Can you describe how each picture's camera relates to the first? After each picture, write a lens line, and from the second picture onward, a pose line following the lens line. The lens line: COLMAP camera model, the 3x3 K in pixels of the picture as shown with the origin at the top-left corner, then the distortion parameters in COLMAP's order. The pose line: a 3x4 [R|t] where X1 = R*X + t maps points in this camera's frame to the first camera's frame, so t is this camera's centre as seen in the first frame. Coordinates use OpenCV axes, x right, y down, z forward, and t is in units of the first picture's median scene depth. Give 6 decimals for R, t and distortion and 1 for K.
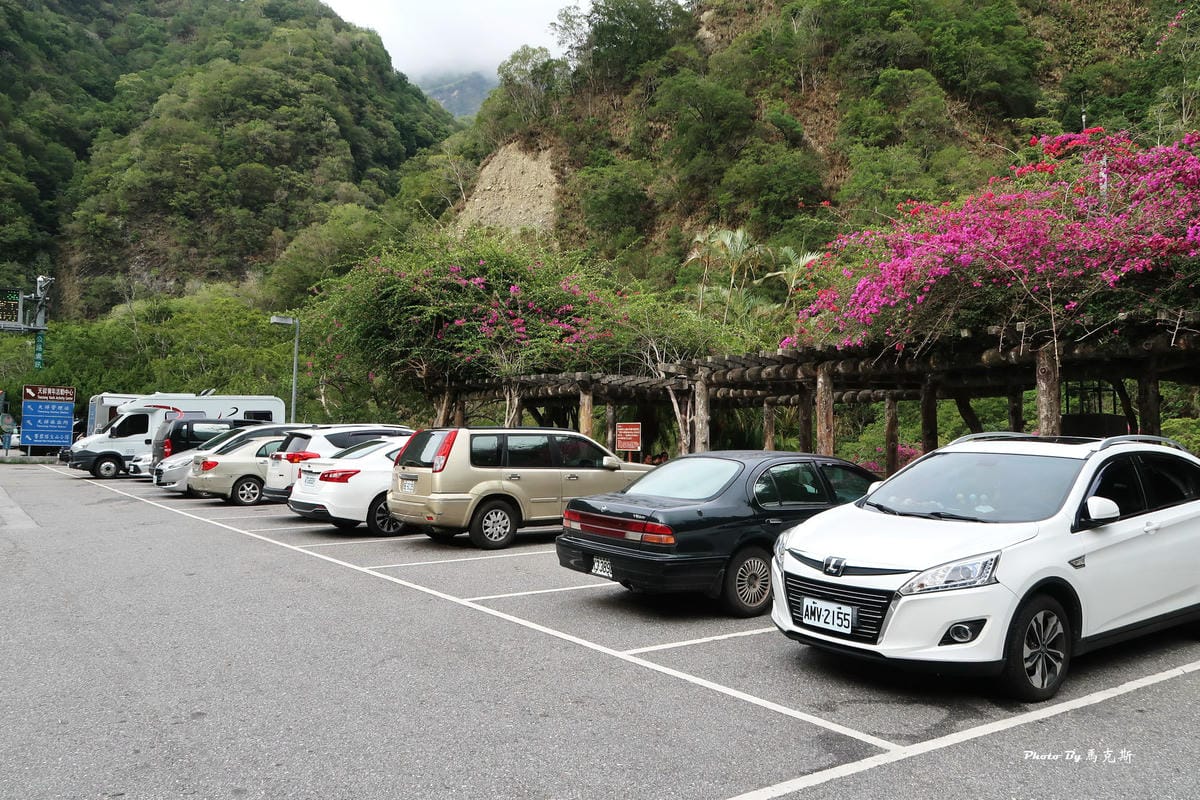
lens RADIAL K [[913.0, 0, 600.4], [0, 913.0, 404.7], [0, 0, 1]] dist [0.008252, -0.003326]
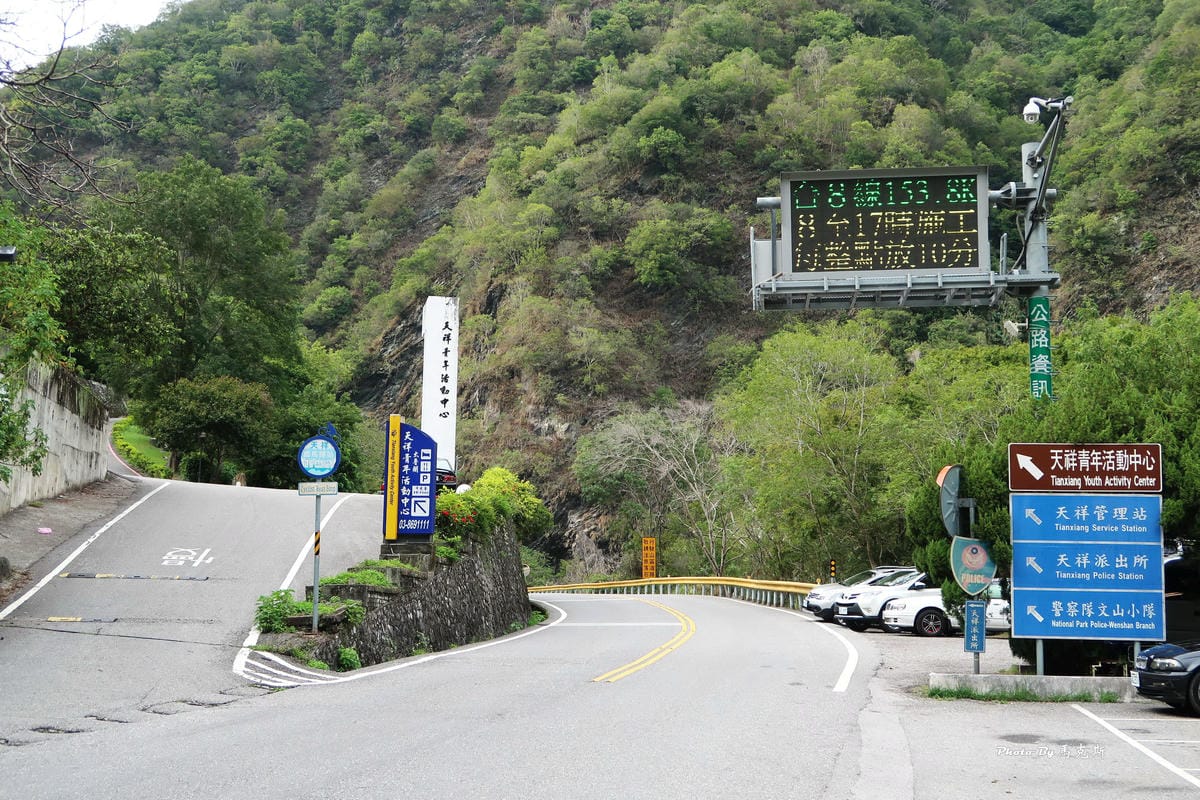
lens RADIAL K [[1287.1, 0, 601.6], [0, 1287.1, 401.8], [0, 0, 1]] dist [-0.008001, 0.000000]
pose [[0.655133, -0.117434, -0.746331, -0.154537], [0.031880, 0.991263, -0.127989, 0.006404], [0.754841, 0.060057, 0.653152, 0.239638]]
